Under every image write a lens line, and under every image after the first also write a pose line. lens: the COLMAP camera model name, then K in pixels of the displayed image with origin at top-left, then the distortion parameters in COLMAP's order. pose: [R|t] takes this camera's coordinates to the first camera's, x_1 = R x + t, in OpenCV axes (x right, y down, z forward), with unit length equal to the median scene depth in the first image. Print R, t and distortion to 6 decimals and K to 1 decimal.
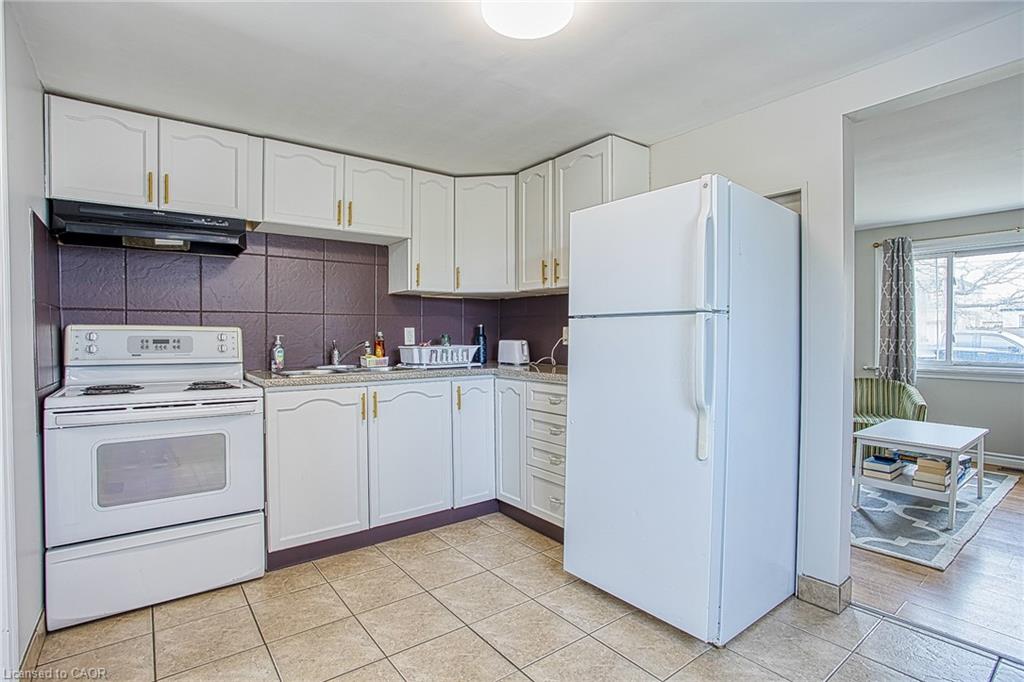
lens RADIAL K [[495.8, 0, 508.5], [0, 495.8, 341.1], [0, 0, 1]] dist [-0.064203, 0.023441]
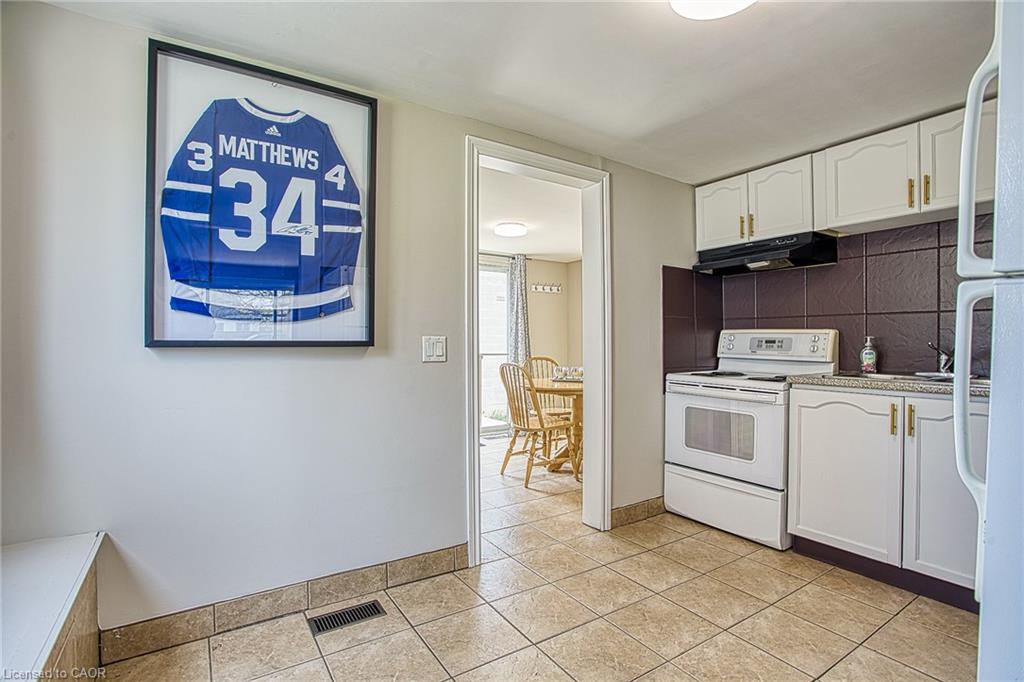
lens RADIAL K [[495.8, 0, 508.5], [0, 495.8, 341.1], [0, 0, 1]] dist [-0.064203, 0.023441]
pose [[-0.080531, 0.005288, -0.996738, 0.624375], [-0.010494, 0.999926, 0.006152, -0.001651], [0.996697, 0.010955, -0.080469, 0.422996]]
